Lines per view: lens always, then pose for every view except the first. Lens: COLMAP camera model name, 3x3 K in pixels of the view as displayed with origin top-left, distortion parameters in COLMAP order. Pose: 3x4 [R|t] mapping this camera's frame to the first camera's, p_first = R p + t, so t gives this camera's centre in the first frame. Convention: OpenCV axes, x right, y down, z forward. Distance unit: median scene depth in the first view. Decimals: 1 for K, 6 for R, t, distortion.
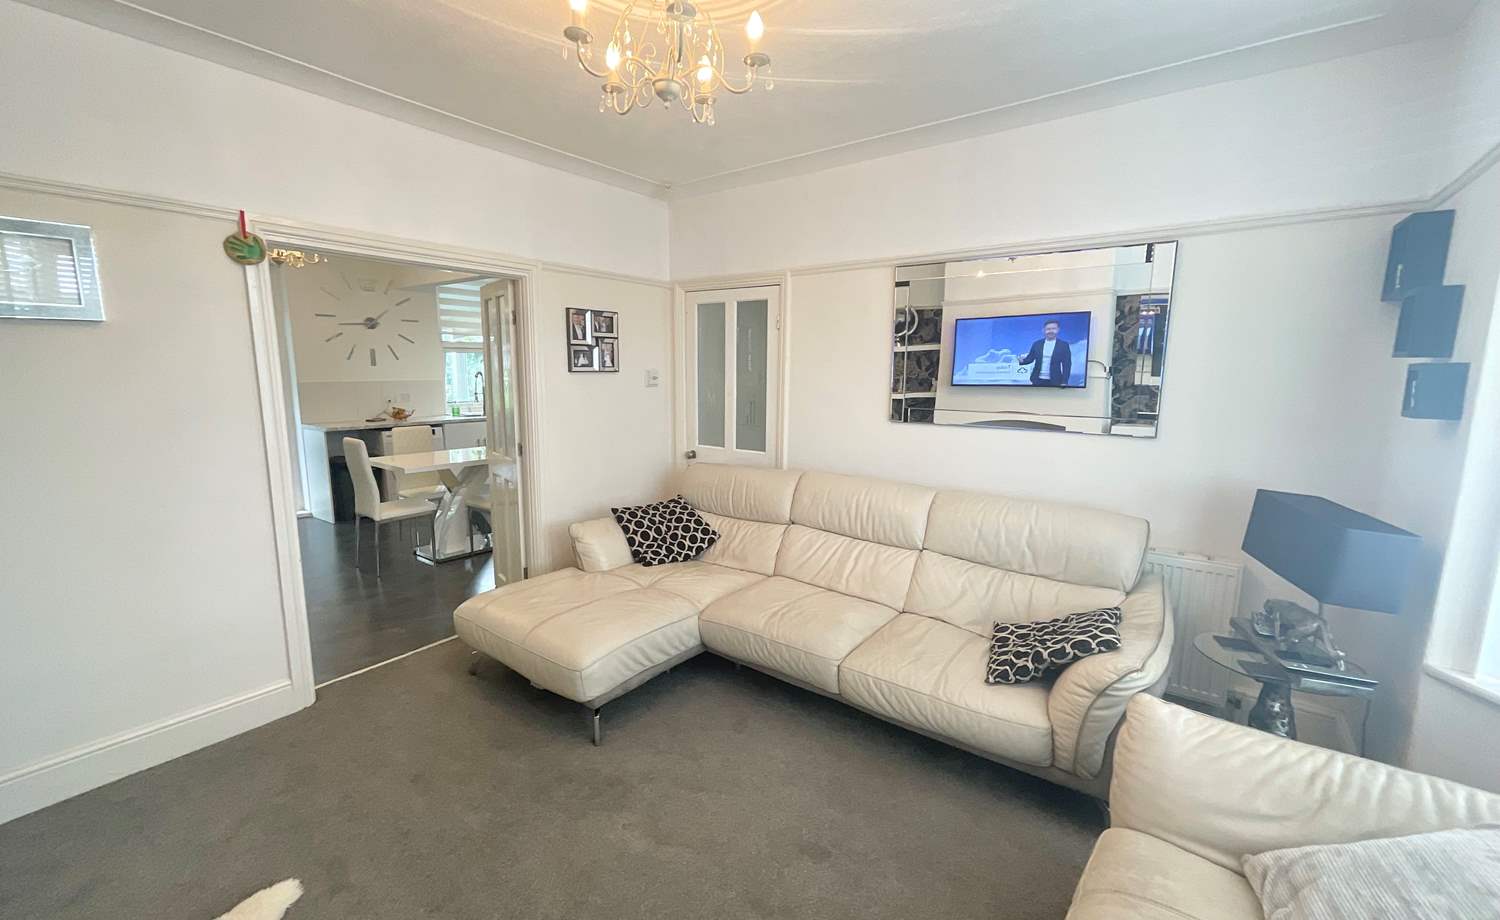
lens RADIAL K [[608.6, 0, 744.3], [0, 608.6, 458.5], [0, 0, 1]] dist [-0.004587, 0.002902]
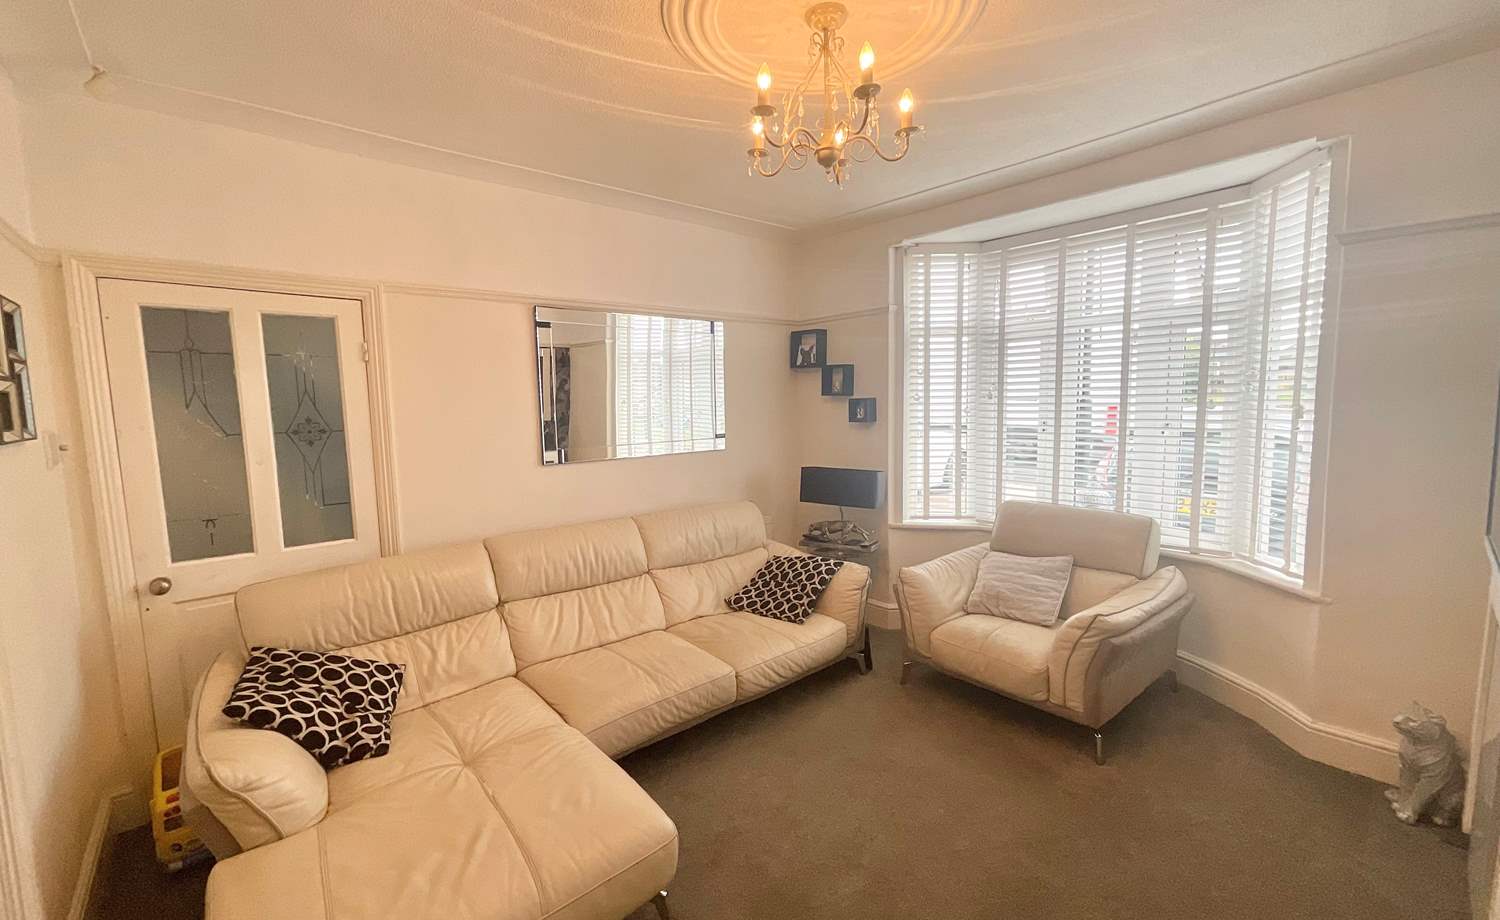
lens RADIAL K [[608.6, 0, 754.7], [0, 608.6, 462.0], [0, 0, 1]] dist [-0.004587, 0.002902]
pose [[0.205144, -0.116337, 0.971793, -0.601724], [0.166438, 0.982595, 0.082495, -0.087564], [-0.964476, 0.144820, 0.220936, 0.455095]]
